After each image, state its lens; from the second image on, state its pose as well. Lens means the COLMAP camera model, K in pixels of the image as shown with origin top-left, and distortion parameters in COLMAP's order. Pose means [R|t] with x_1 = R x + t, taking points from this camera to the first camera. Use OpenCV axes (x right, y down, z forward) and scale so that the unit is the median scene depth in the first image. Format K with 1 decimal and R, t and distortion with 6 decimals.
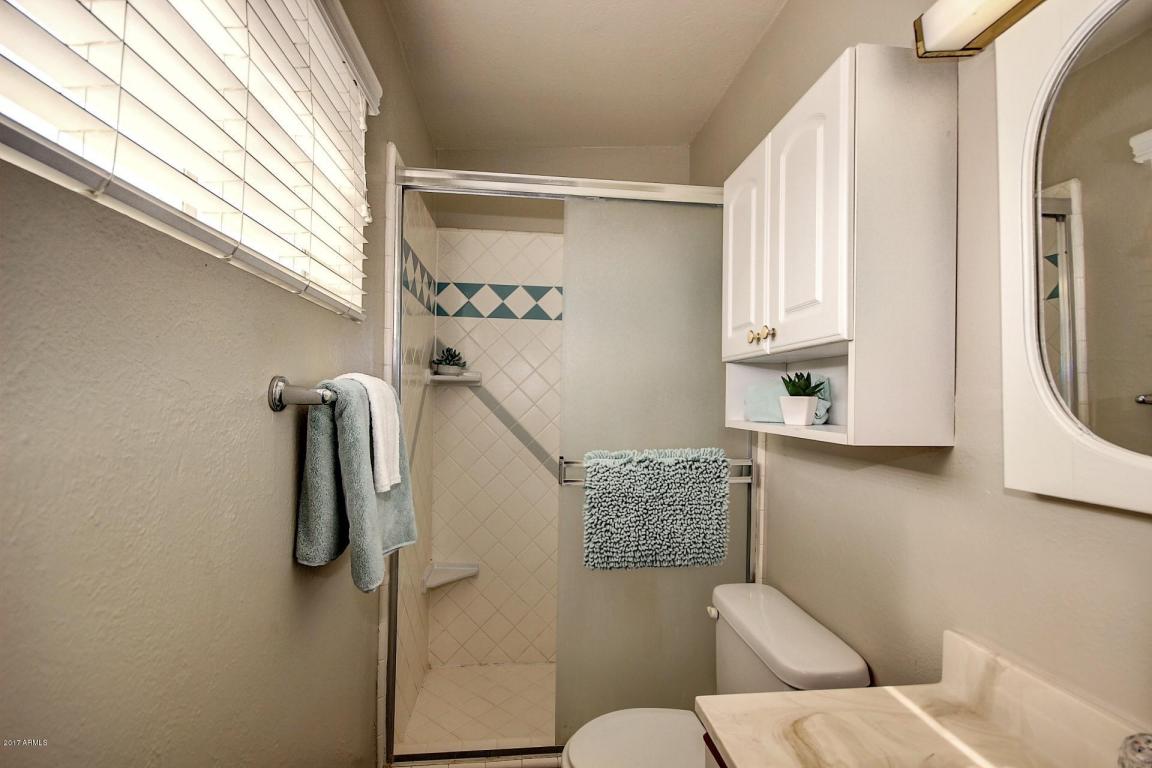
lens RADIAL K [[535.1, 0, 580.2], [0, 535.1, 384.9], [0, 0, 1]] dist [0.005937, 0.000023]
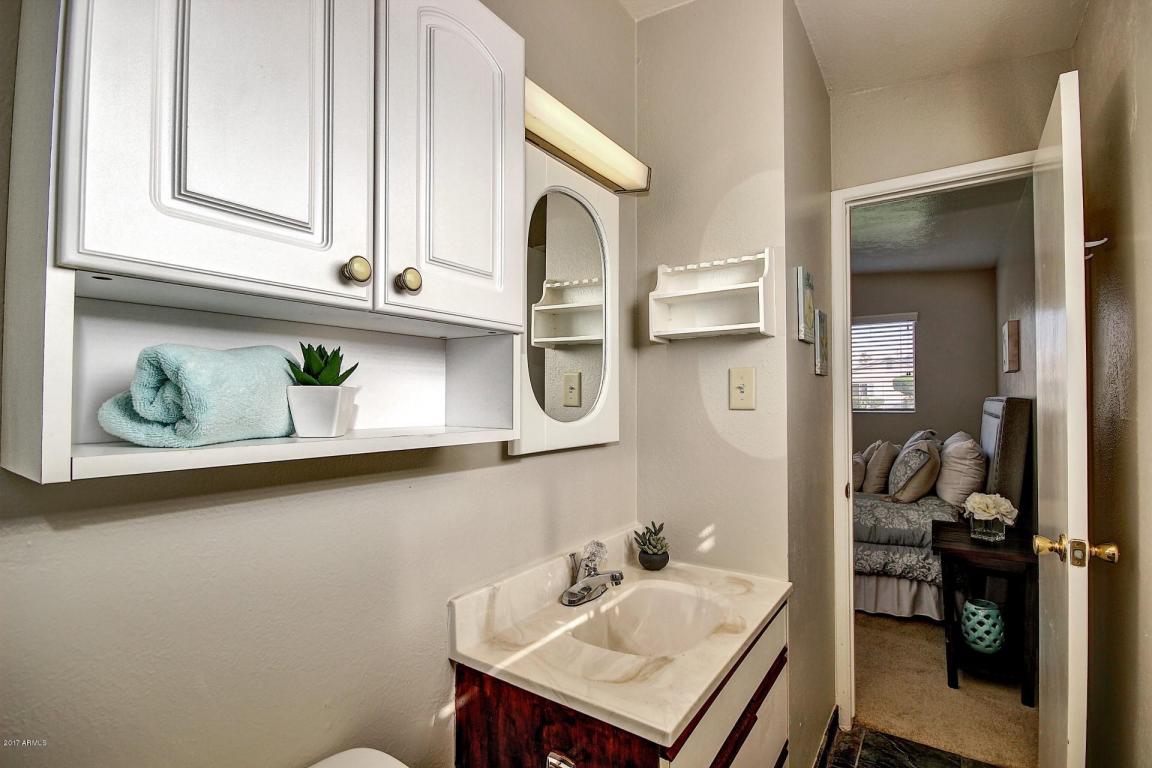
lens RADIAL K [[535.1, 0, 583.7], [0, 535.1, 383.0], [0, 0, 1]] dist [0.005937, 0.000023]
pose [[-0.777308, 0.014674, 0.628950, -0.240327], [-0.010474, 0.999288, -0.036260, 0.050595], [-0.629034, -0.034773, -0.776600, 1.899576]]
